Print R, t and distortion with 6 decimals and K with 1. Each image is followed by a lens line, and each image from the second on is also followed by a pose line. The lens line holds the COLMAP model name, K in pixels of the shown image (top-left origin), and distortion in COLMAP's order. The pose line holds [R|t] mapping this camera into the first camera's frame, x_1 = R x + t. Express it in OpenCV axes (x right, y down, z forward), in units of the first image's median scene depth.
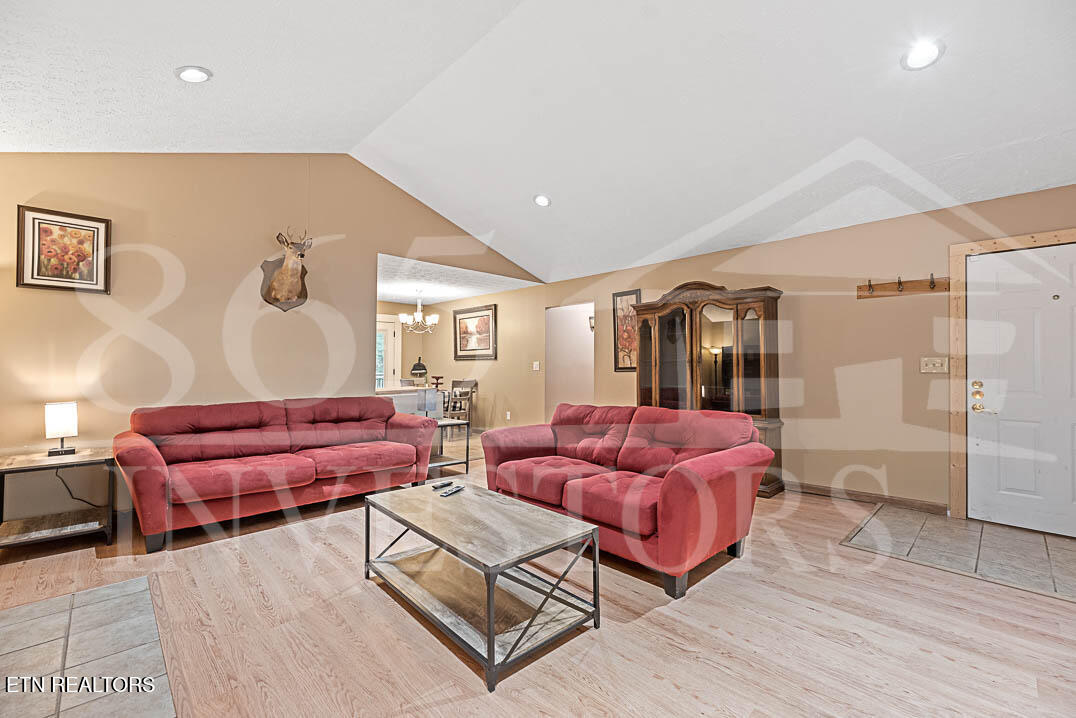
lens RADIAL K [[443.4, 0, 540.7], [0, 443.4, 362.1], [0, 0, 1]] dist [-0.003845, 0.000403]
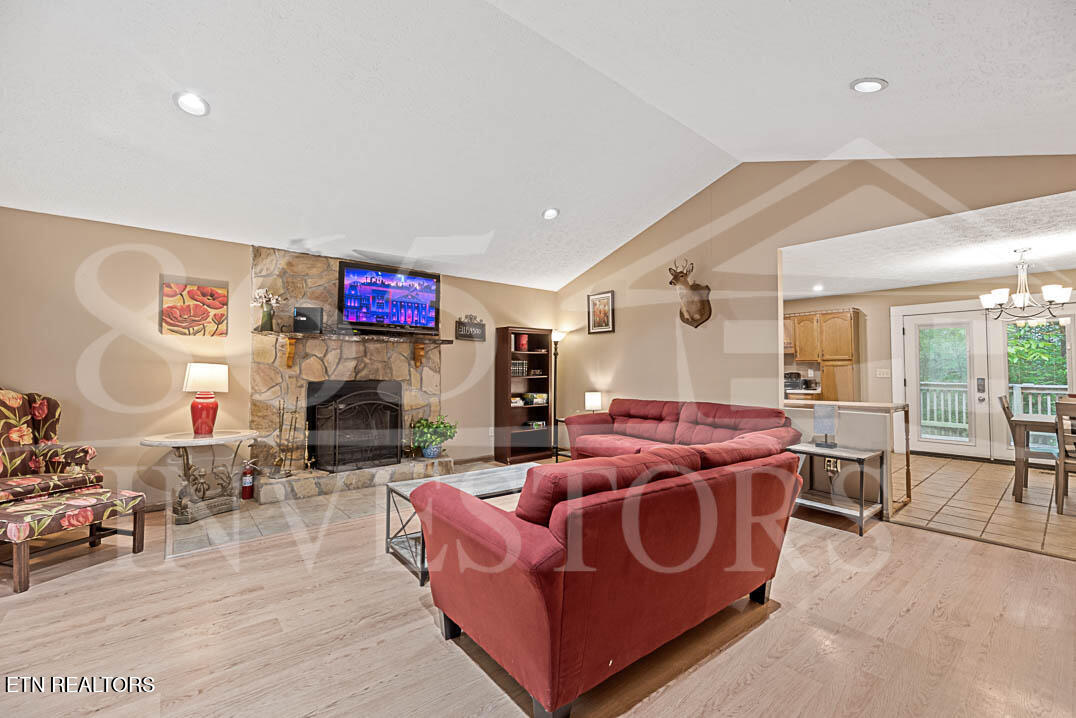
lens RADIAL K [[443.4, 0, 541.7], [0, 443.4, 357.9], [0, 0, 1]] dist [-0.003845, 0.000403]
pose [[-0.069289, -0.030579, -0.997128, 0.838095], [0.006576, 0.999494, -0.031108, 0.001009], [0.997575, -0.008712, -0.069053, 0.878799]]
